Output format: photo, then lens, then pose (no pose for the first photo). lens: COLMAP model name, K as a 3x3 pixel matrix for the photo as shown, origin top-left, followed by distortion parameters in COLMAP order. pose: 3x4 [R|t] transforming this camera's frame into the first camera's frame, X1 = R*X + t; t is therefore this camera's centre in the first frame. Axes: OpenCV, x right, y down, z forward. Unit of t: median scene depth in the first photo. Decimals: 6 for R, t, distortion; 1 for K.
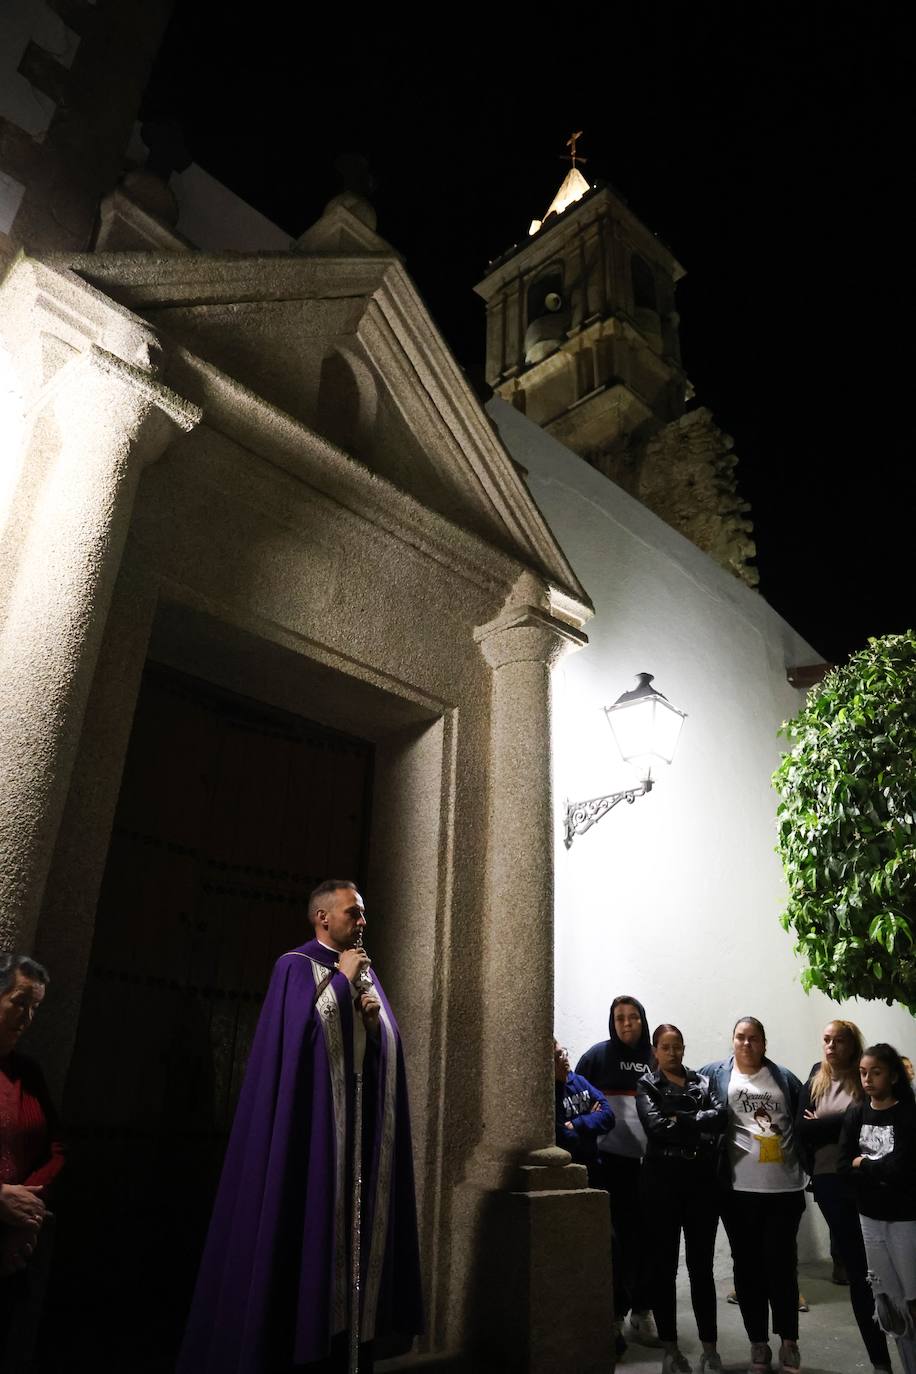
lens RADIAL K [[934.5, 0, 458.0], [0, 934.5, 687.0], [0, 0, 1]] dist [-0.102347, 0.071092]
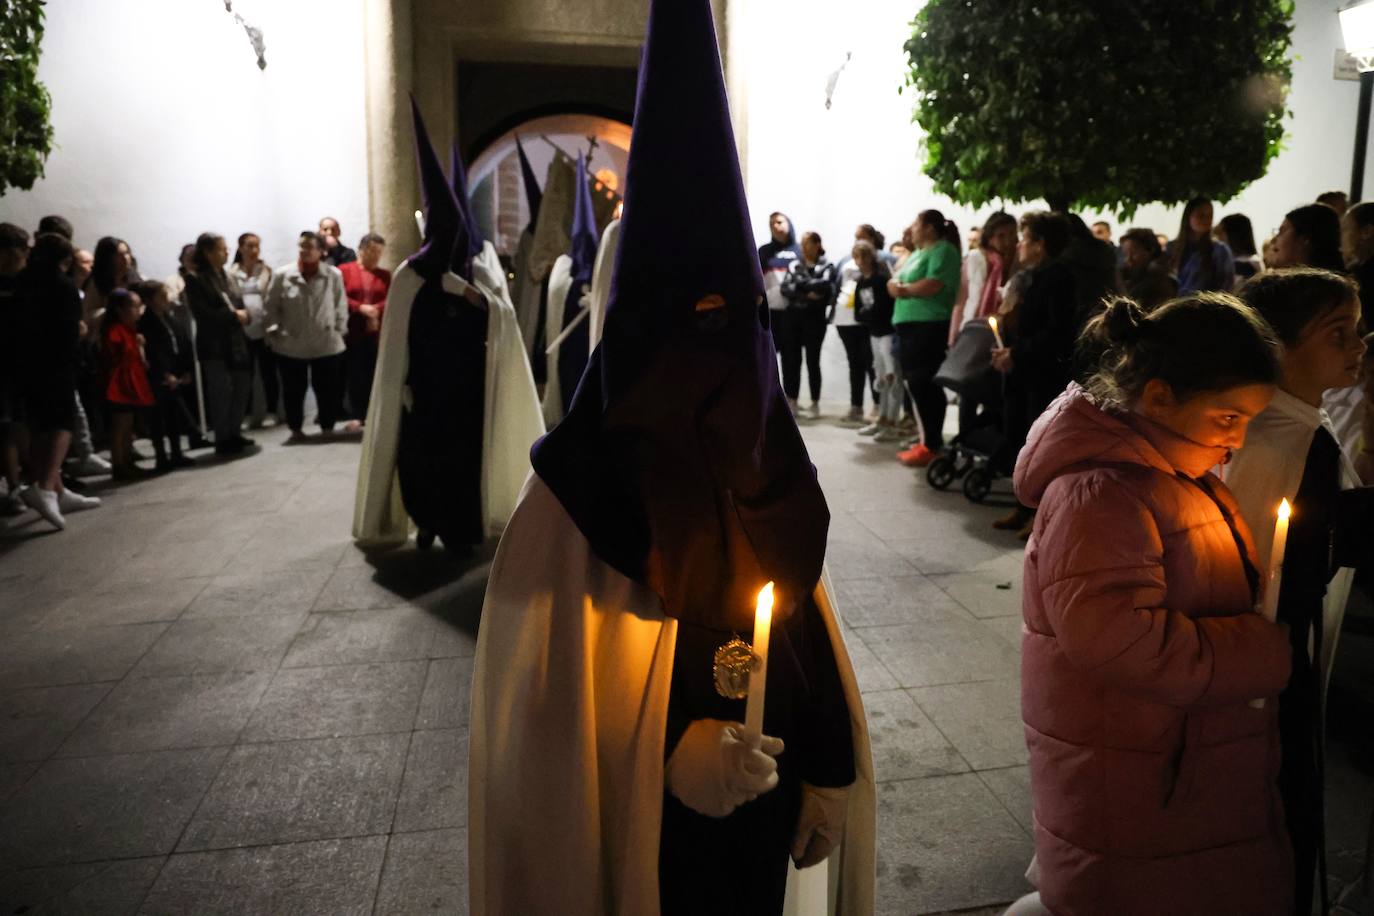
lens RADIAL K [[934.5, 0, 696.1], [0, 934.5, 463.5], [0, 0, 1]] dist [-0.102347, 0.071092]
pose [[0.802838, 0.058639, -0.593306, 0.219335], [0.268967, 0.852504, 0.448212, -0.011257], [0.532079, -0.519421, 0.668651, -0.076194]]
